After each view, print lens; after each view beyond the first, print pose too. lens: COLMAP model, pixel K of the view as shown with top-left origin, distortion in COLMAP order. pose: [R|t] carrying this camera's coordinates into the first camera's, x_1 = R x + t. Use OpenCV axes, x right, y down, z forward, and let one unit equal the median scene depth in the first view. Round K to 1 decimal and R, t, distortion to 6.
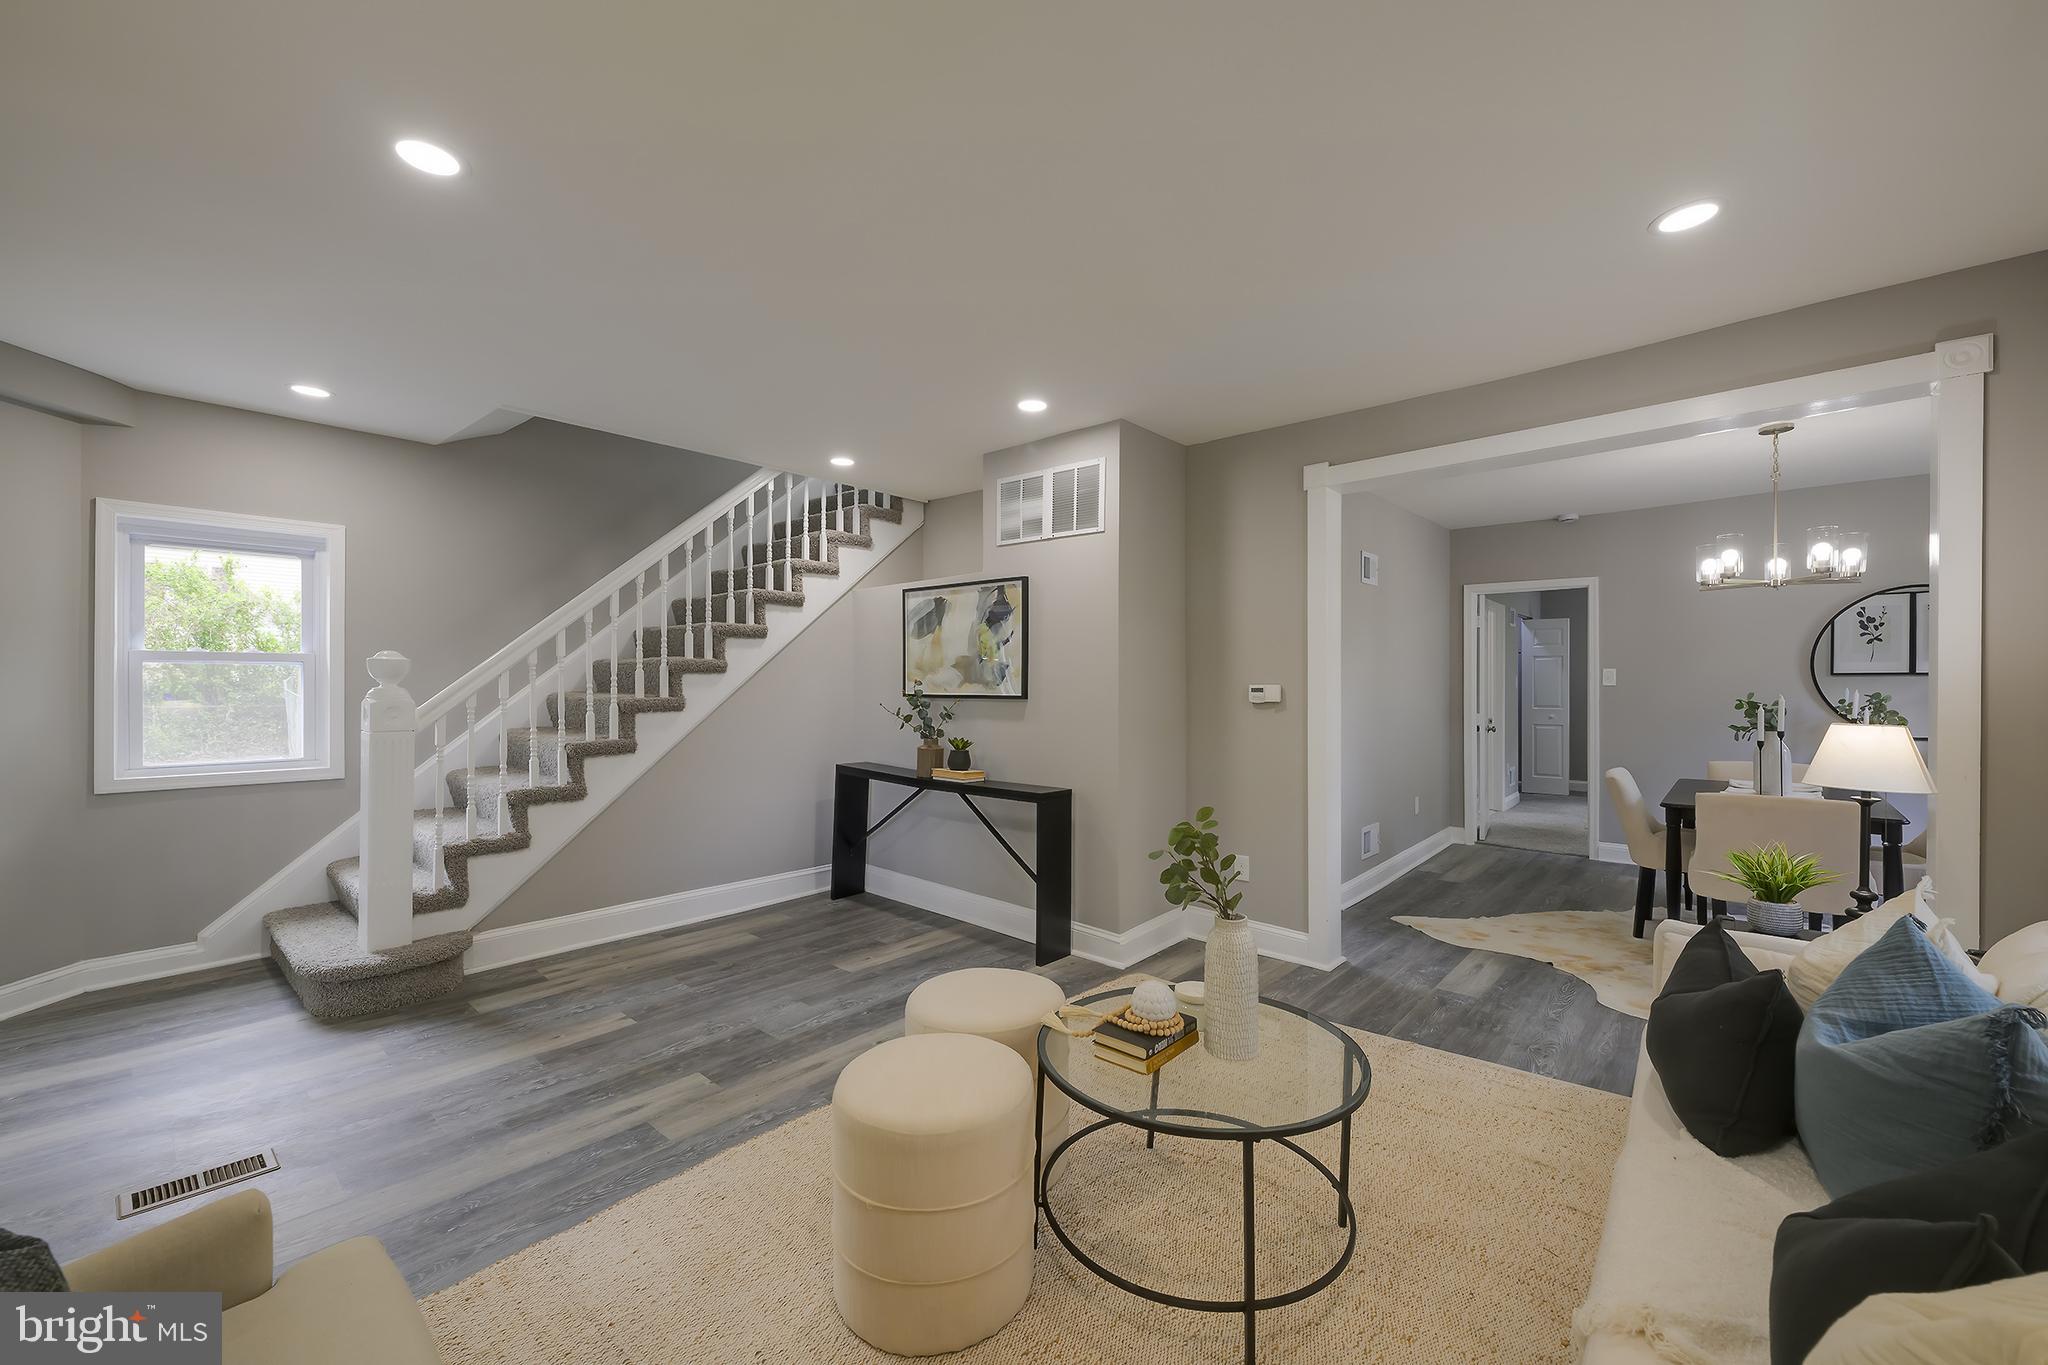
lens RADIAL K [[805.8, 0, 1027.0], [0, 805.8, 689.3], [0, 0, 1]] dist [-0.000337, 0.000065]
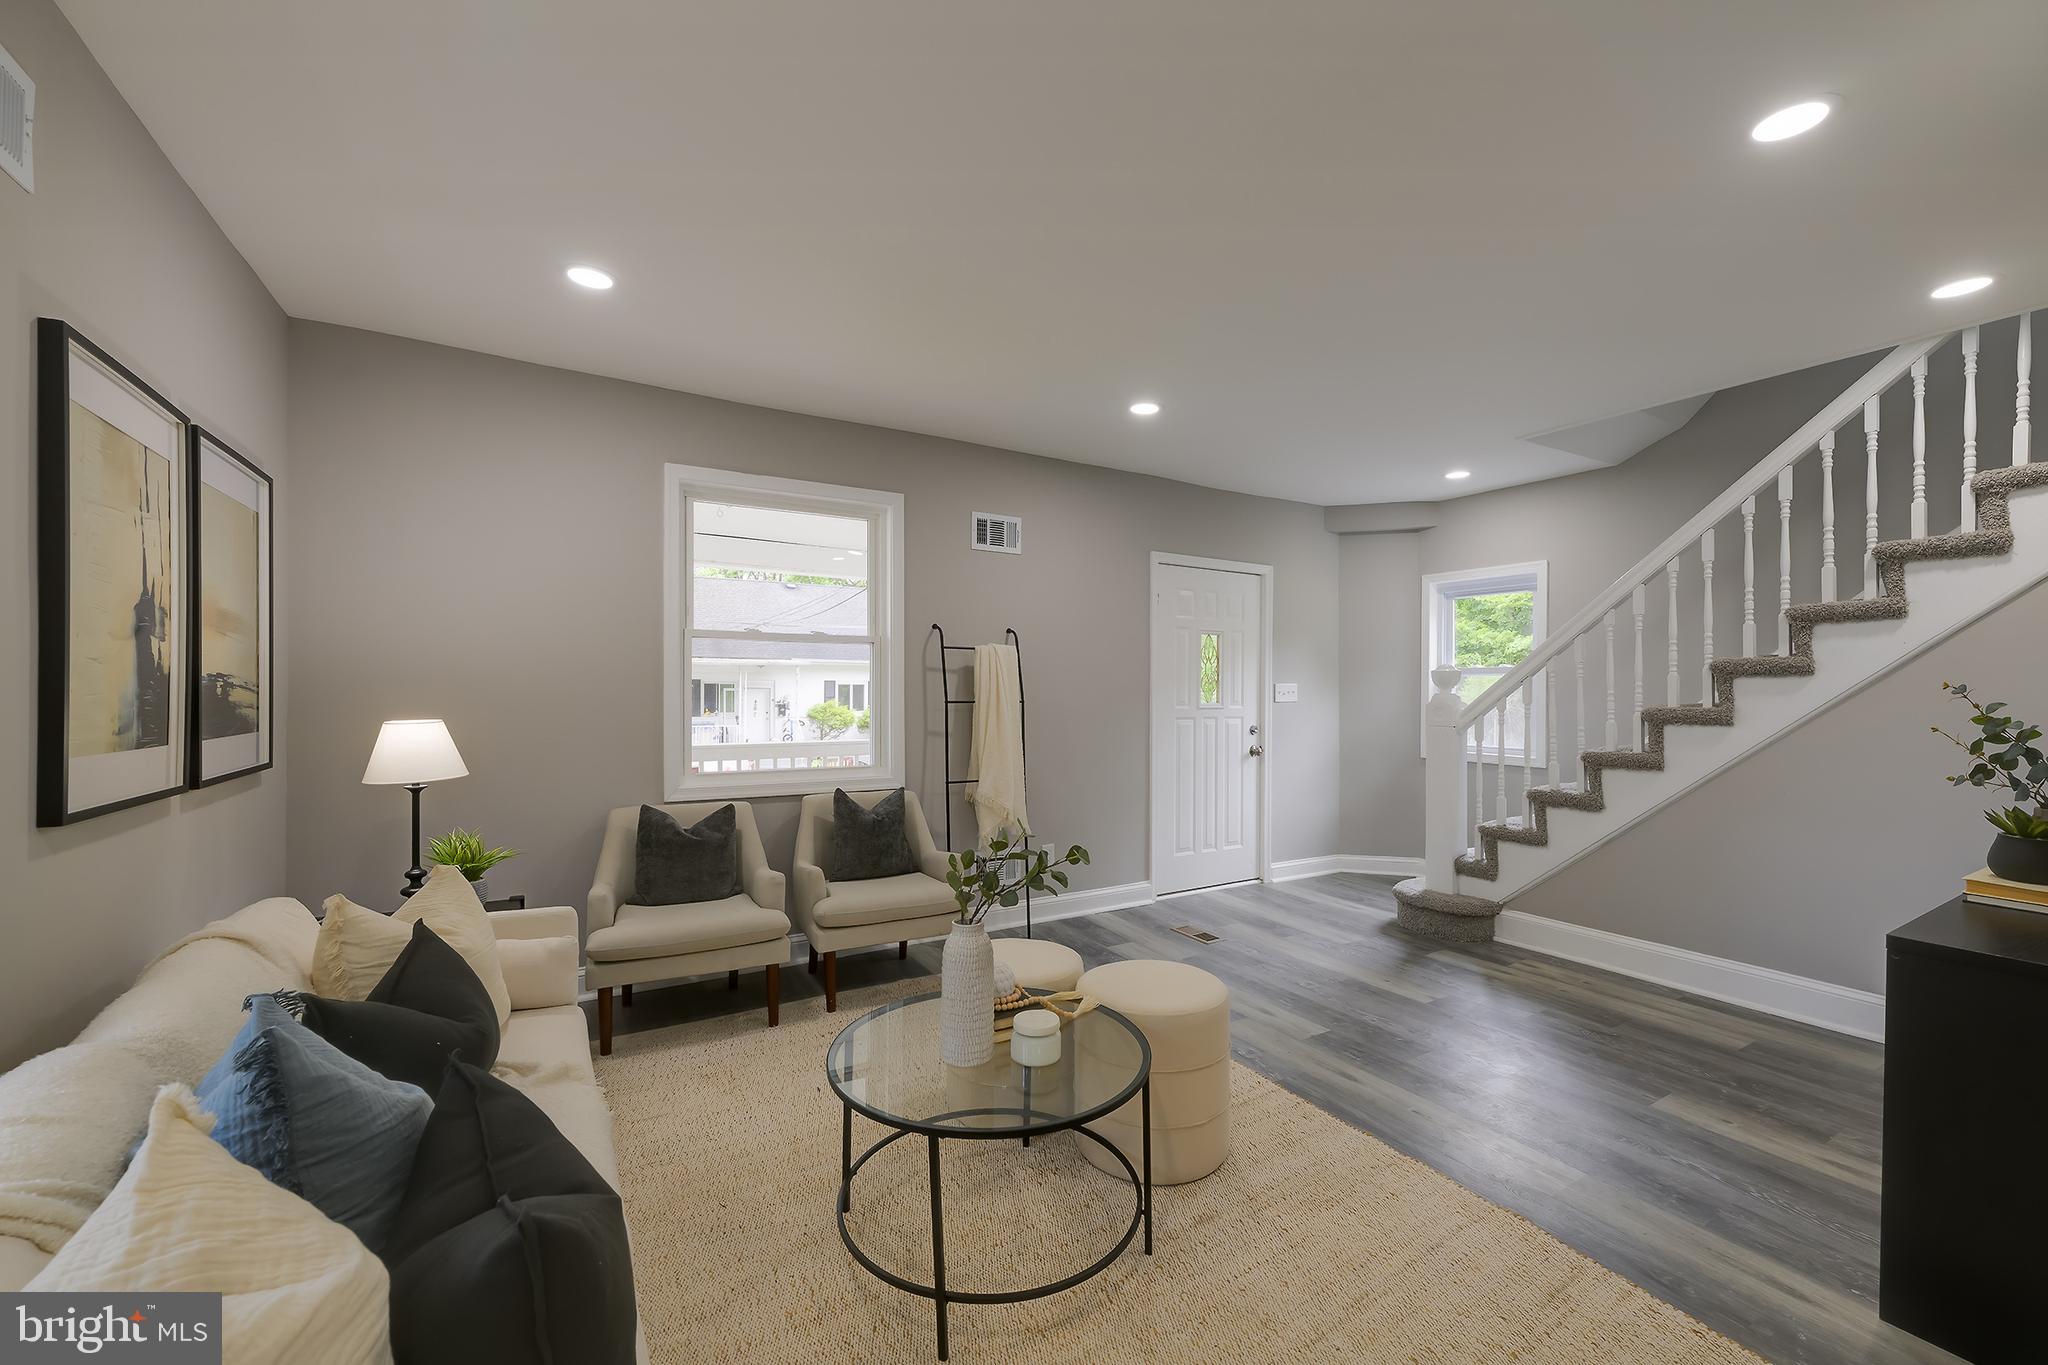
lens RADIAL K [[805.8, 0, 1029.7], [0, 805.8, 687.5], [0, 0, 1]] dist [-0.000337, 0.000065]
pose [[-0.303190, -0.001767, -0.952928, 0.589761], [-0.005753, 0.999983, -0.000024, -0.006992], [0.952913, 0.005475, -0.303195, 0.678026]]
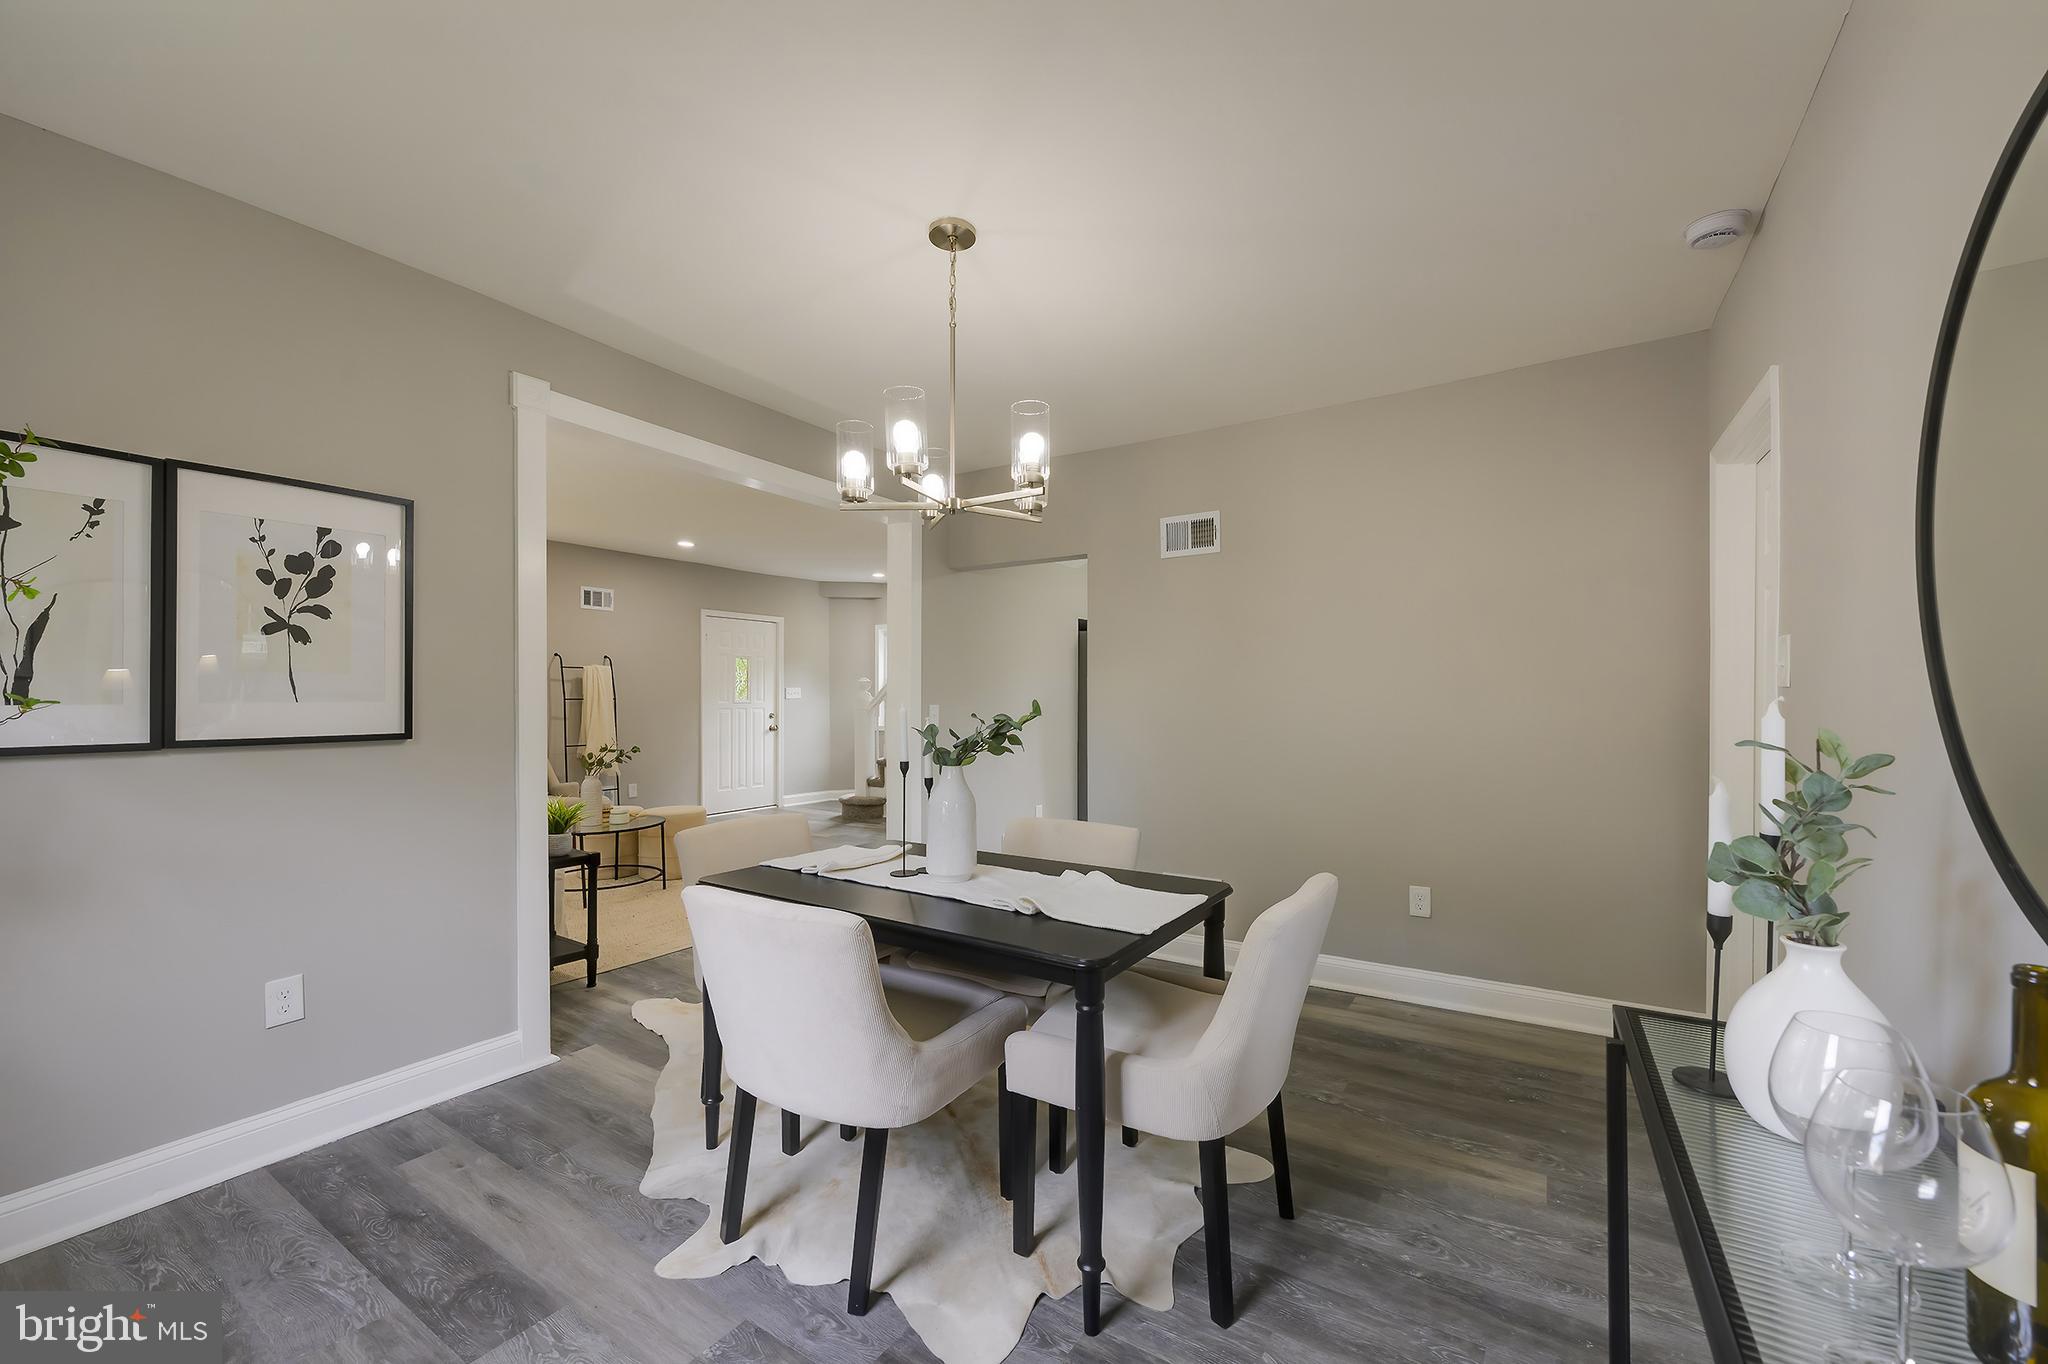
lens RADIAL K [[805.8, 0, 1029.8], [0, 805.8, 692.5], [0, 0, 1]] dist [-0.000337, 0.000065]
pose [[0.155128, 0.001157, -0.987894, 1.579036], [-0.002090, 0.999997, 0.000843, -0.006231], [0.987892, 0.001934, 0.155130, 1.008938]]
